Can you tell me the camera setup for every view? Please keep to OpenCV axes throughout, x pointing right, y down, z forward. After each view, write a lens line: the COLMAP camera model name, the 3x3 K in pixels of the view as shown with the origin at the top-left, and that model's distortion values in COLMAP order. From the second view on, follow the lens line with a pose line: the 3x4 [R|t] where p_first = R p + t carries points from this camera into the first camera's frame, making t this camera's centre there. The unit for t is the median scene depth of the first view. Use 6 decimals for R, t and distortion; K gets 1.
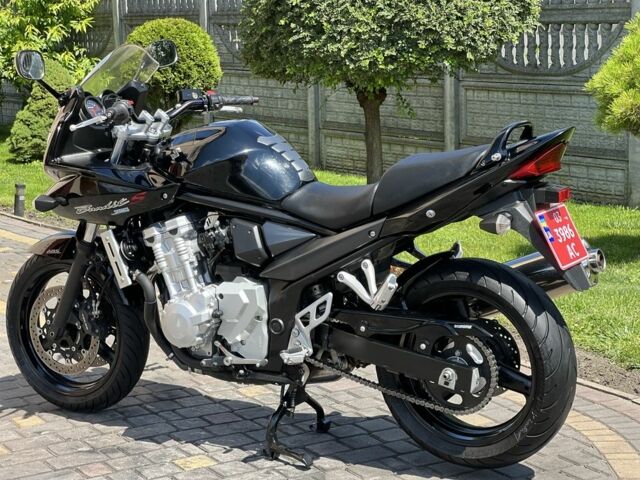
lens RADIAL K [[1460.3, 0, 320.0], [0, 1460.3, 240.0], [0, 0, 1]] dist [0.185501, 0.593218]
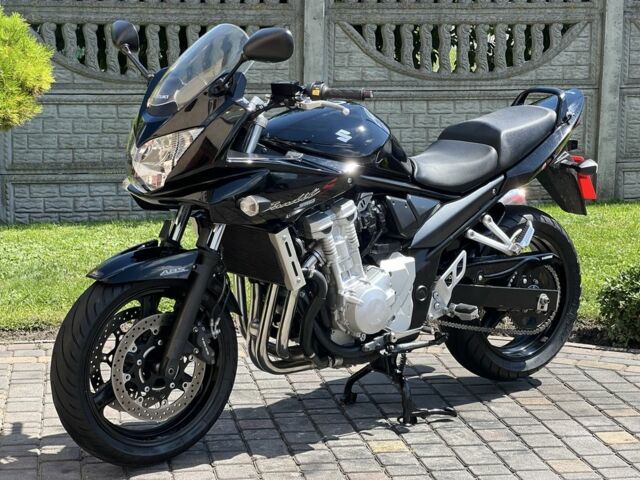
lens RADIAL K [[1460.3, 0, 320.0], [0, 1460.3, 240.0], [0, 0, 1]] dist [0.185501, 0.593218]
pose [[0.356562, -0.122301, 0.926232, -0.997193], [0.138897, 0.987317, 0.076897, -0.067396], [-0.923889, 0.101232, 0.369027, 0.665793]]
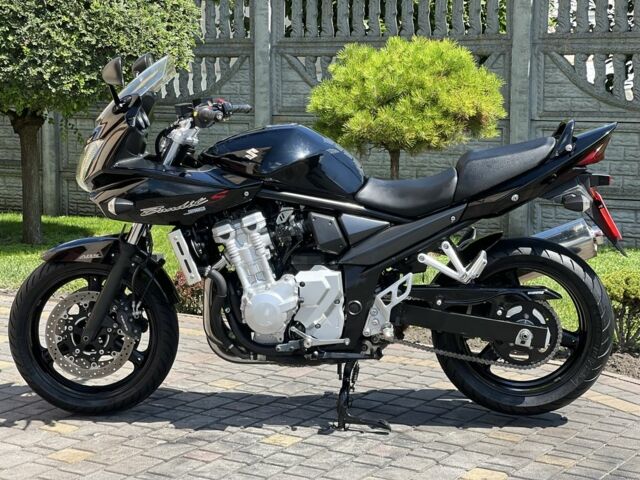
lens RADIAL K [[1460.3, 0, 320.0], [0, 1460.3, 240.0], [0, 0, 1]] dist [0.185501, 0.593218]
pose [[0.886518, -0.042952, 0.460696, -0.549592], [0.057325, 0.998207, -0.017246, 0.025043], [-0.459129, 0.041698, 0.887390, 0.027566]]
